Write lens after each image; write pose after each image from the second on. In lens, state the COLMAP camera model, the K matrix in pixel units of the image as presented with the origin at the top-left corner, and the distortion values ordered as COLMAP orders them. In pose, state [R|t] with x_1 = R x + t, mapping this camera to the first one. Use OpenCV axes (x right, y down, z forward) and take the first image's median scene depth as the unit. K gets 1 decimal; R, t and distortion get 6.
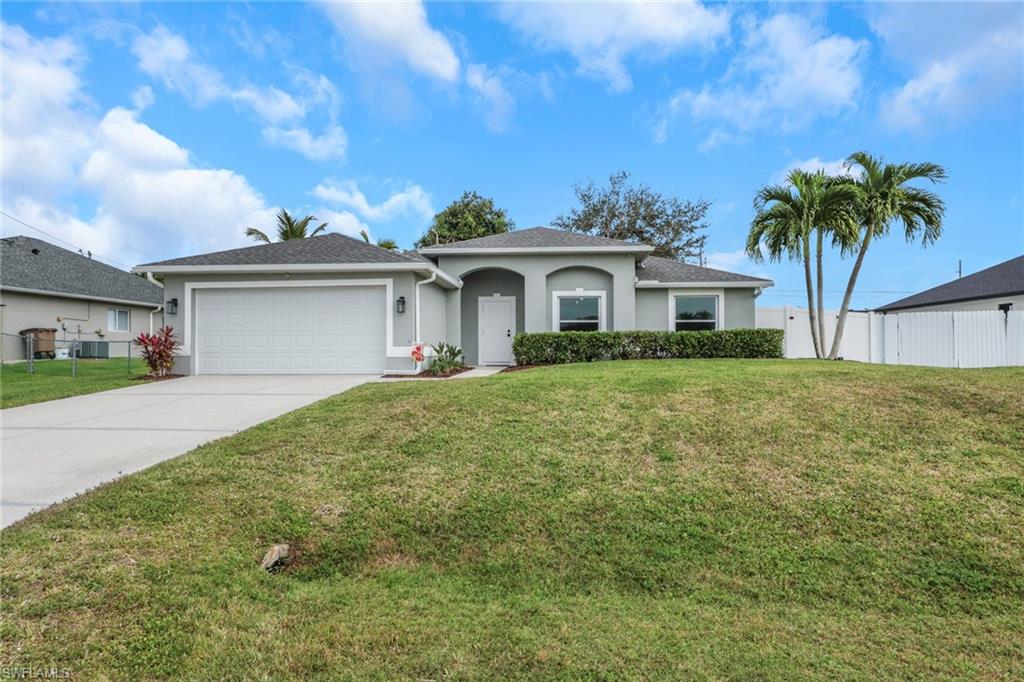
lens RADIAL K [[616.2, 0, 512.0], [0, 616.2, 341.0], [0, 0, 1]] dist [-0.001264, -0.000018]
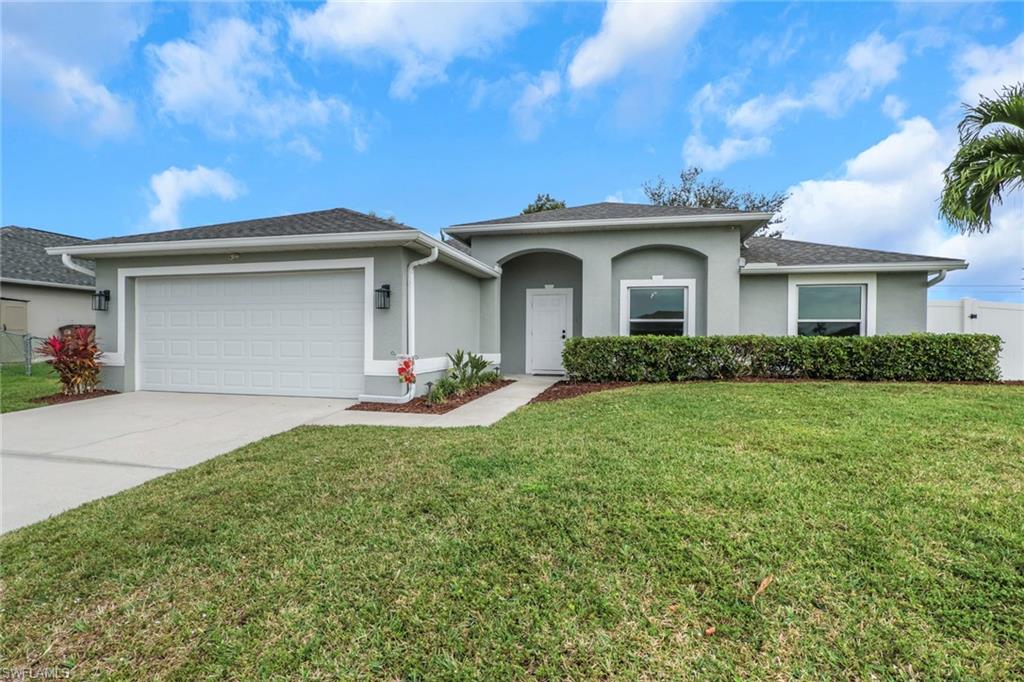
lens RADIAL K [[464.6, 0, 512.0], [0, 464.6, 341.0], [0, 0, 1]] dist [-0.001564, -0.000004]
pose [[0.986341, 0.011985, -0.164281, 0.030537], [-0.008020, 0.999661, 0.024776, -0.020486], [0.164523, -0.023120, 0.986102, 0.435043]]
